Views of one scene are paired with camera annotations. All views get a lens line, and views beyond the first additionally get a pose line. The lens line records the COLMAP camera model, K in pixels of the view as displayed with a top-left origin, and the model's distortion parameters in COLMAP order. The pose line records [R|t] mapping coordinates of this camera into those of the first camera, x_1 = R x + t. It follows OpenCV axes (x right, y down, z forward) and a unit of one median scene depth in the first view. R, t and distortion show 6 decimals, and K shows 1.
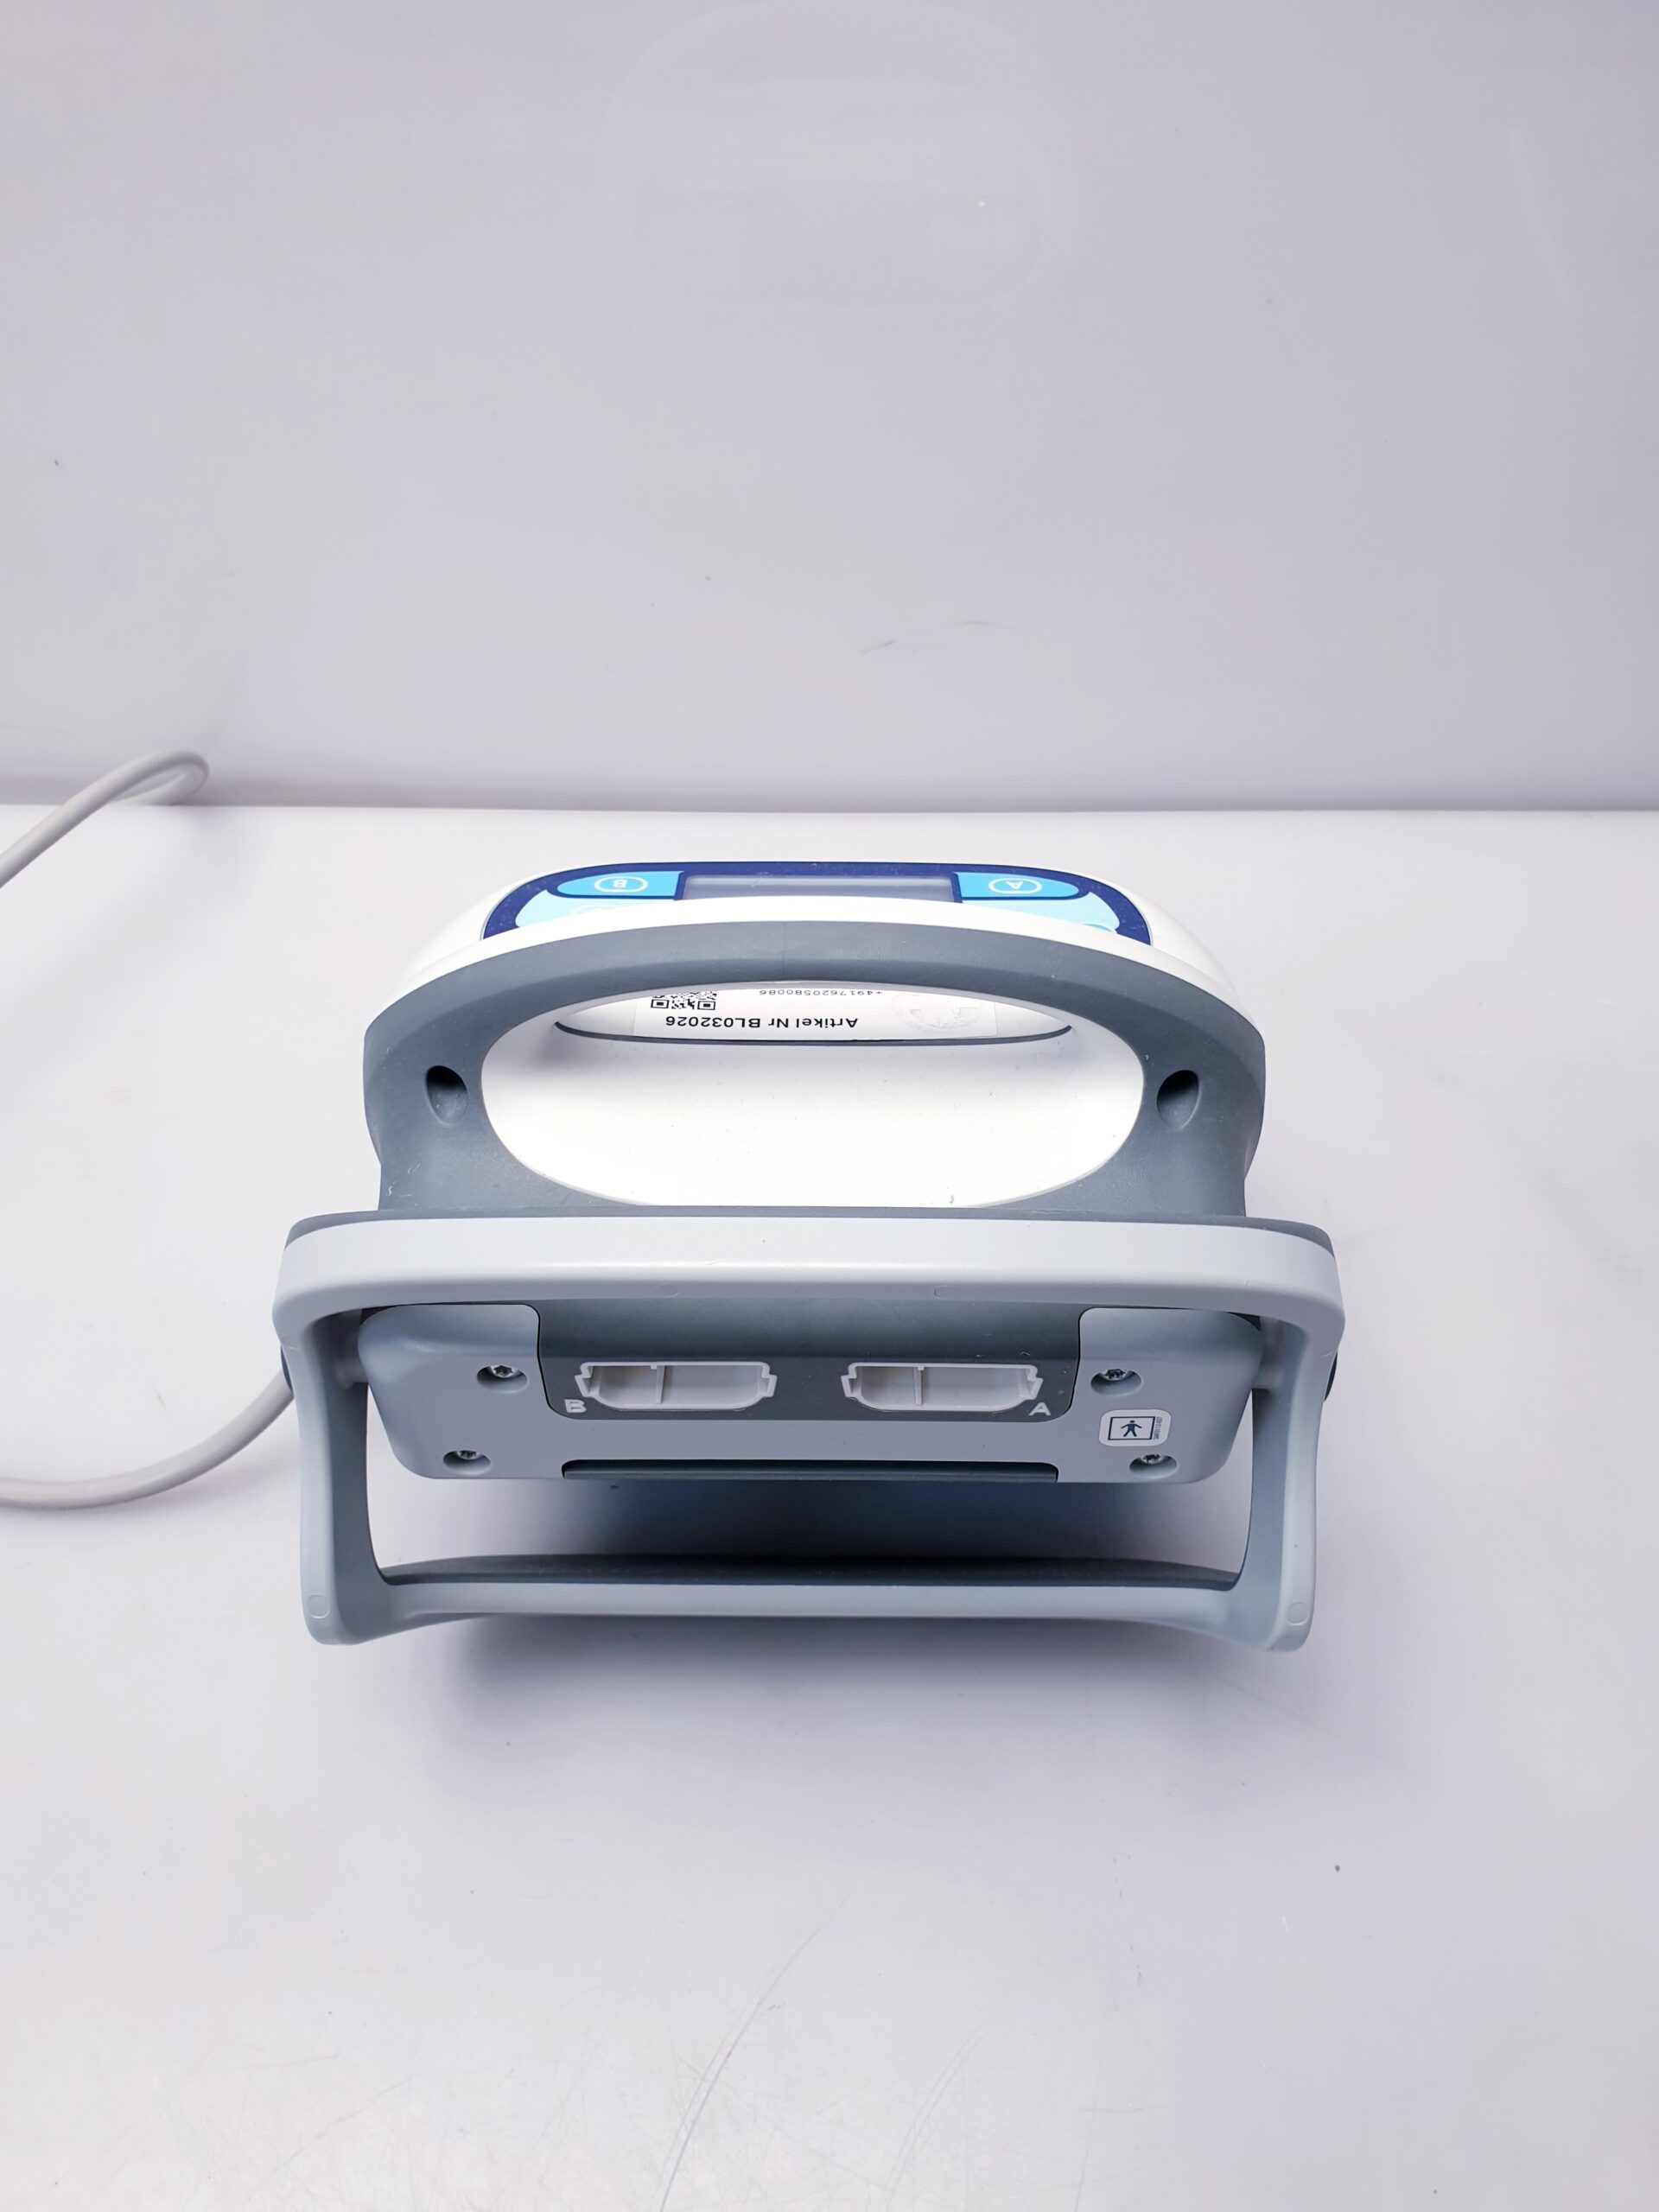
lens RADIAL K [[1693.6, 0, 829.5], [0, 1693.6, 1106.0], [0, 0, 1]] dist [0.039245, -0.000704]
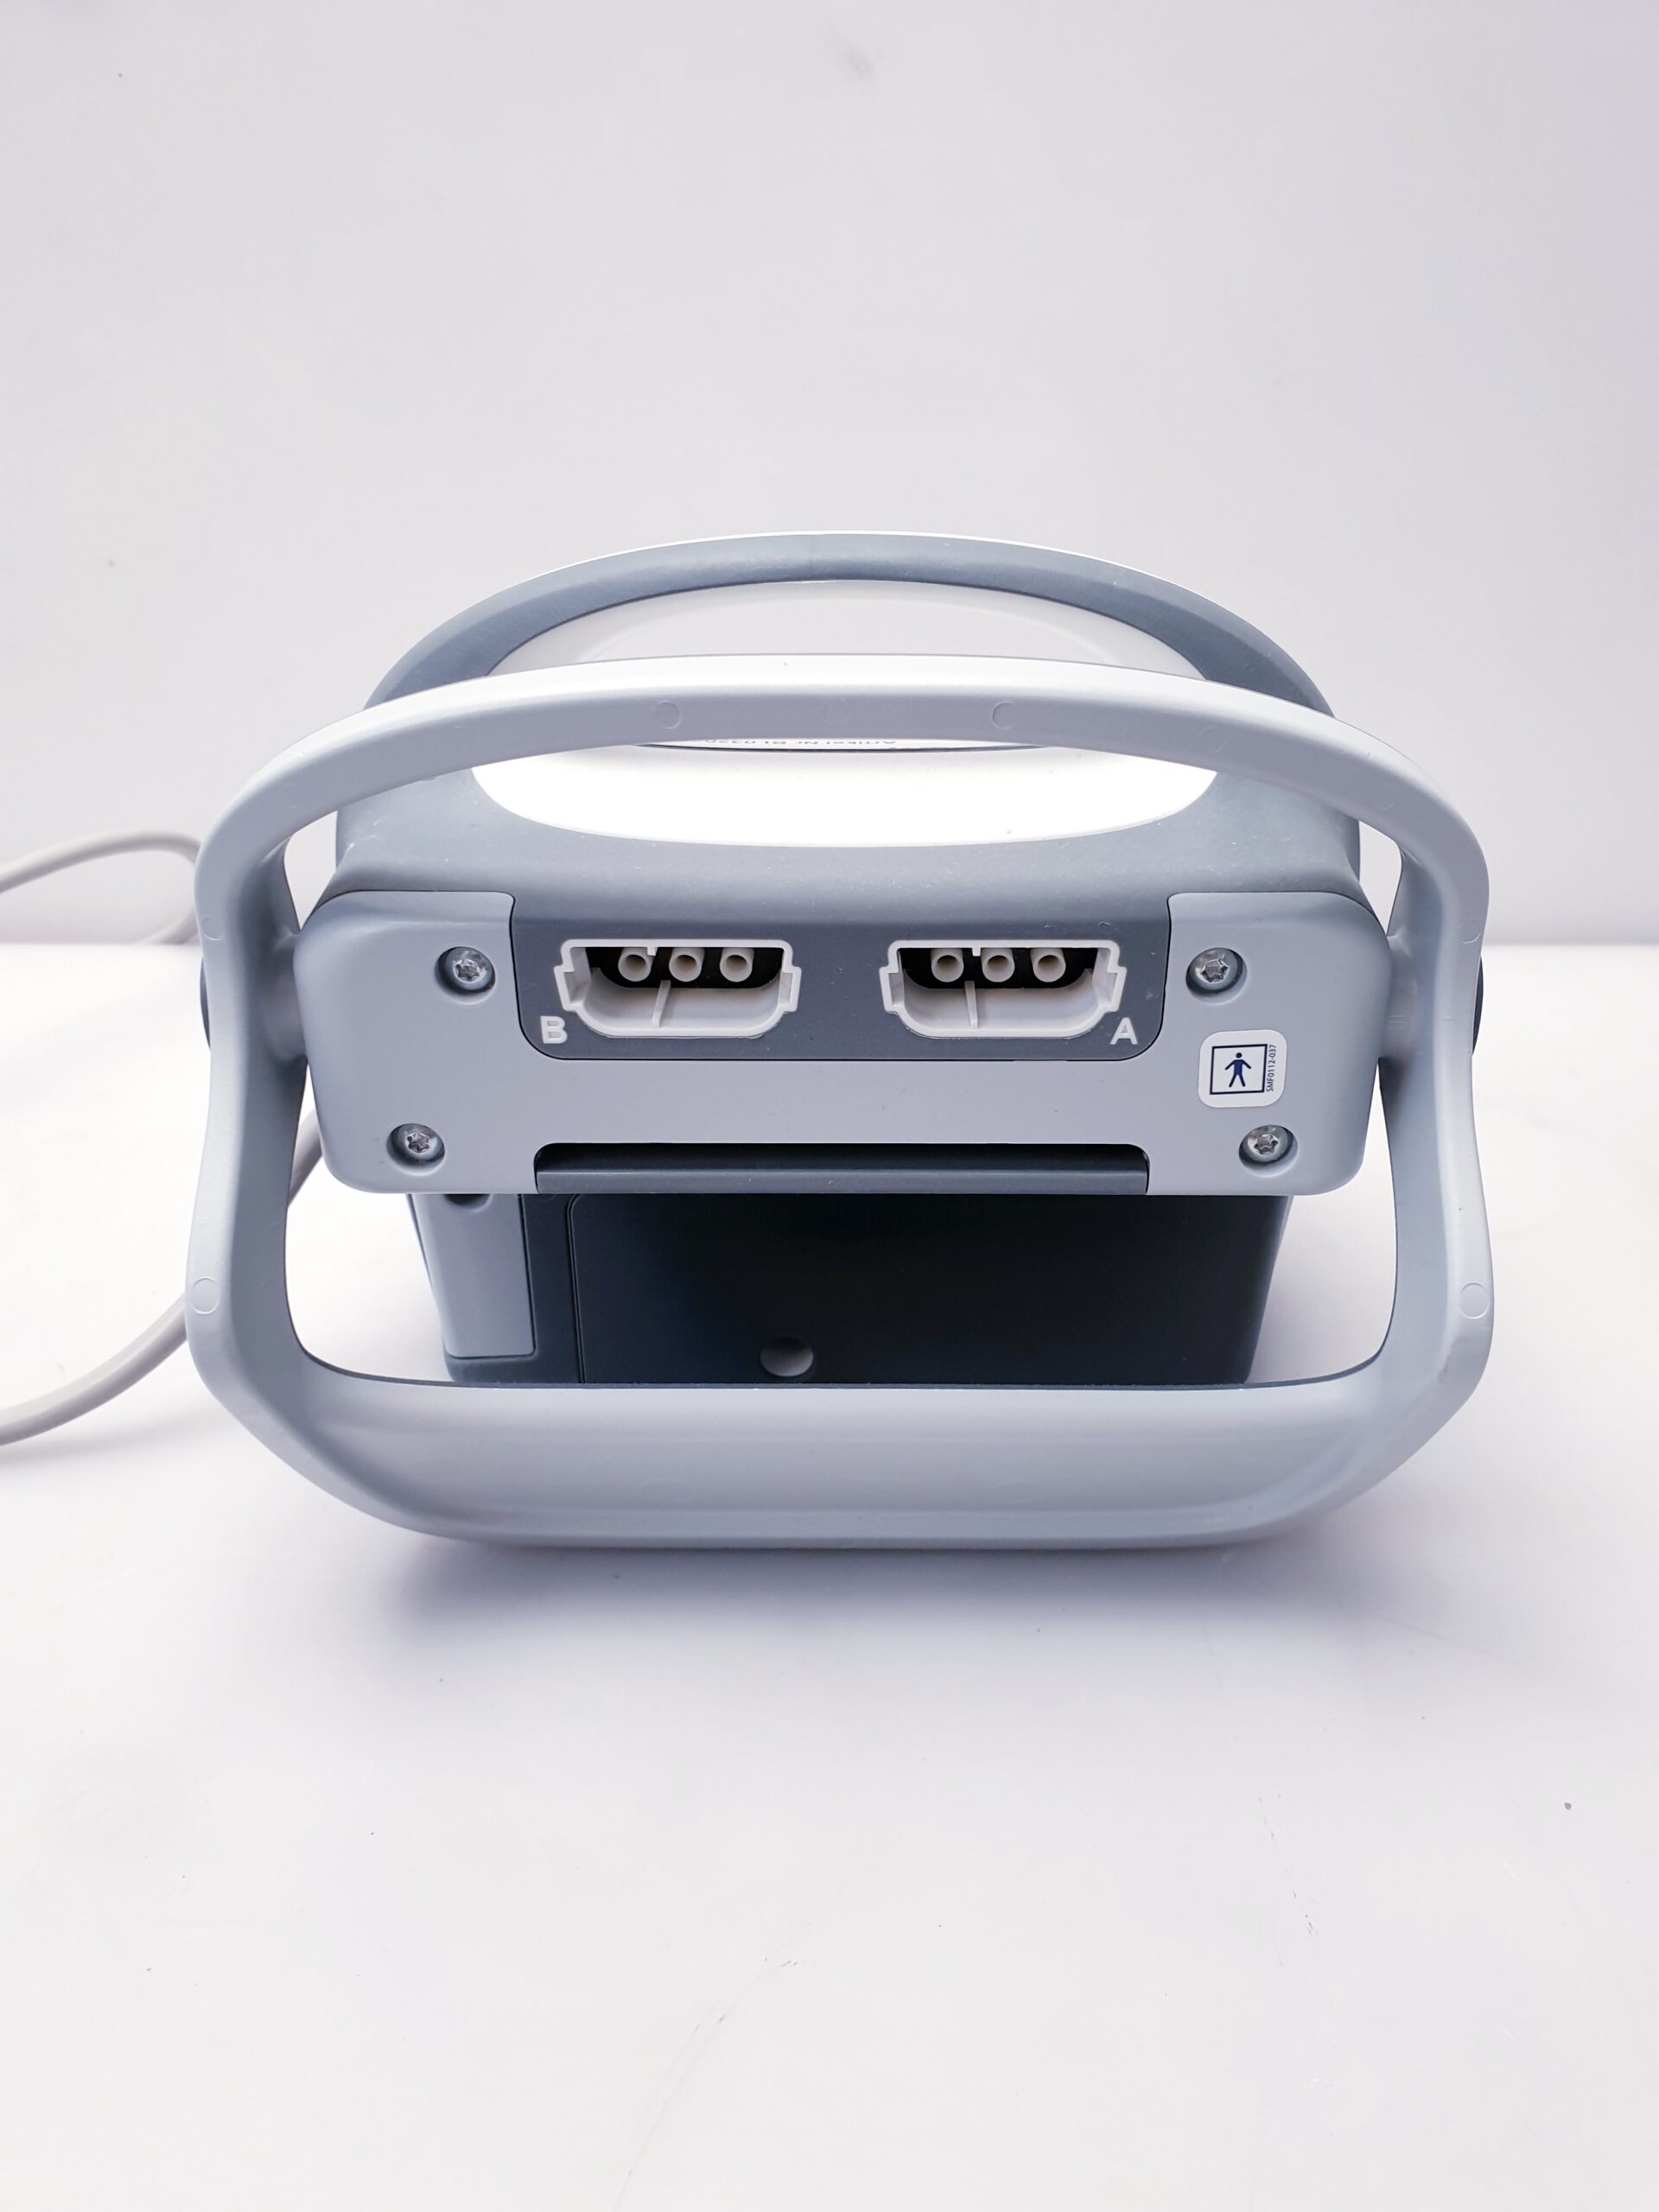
lens RADIAL K [[1693.6, 0, 829.5], [0, 1693.6, 1106.0], [0, 0, 1]] dist [0.039245, -0.000704]
pose [[0.999971, 0.001649, -0.007437, -0.010844], [-0.004305, 0.927764, -0.373143, 0.512094], [0.006285, 0.373164, 0.927744, 0.257370]]
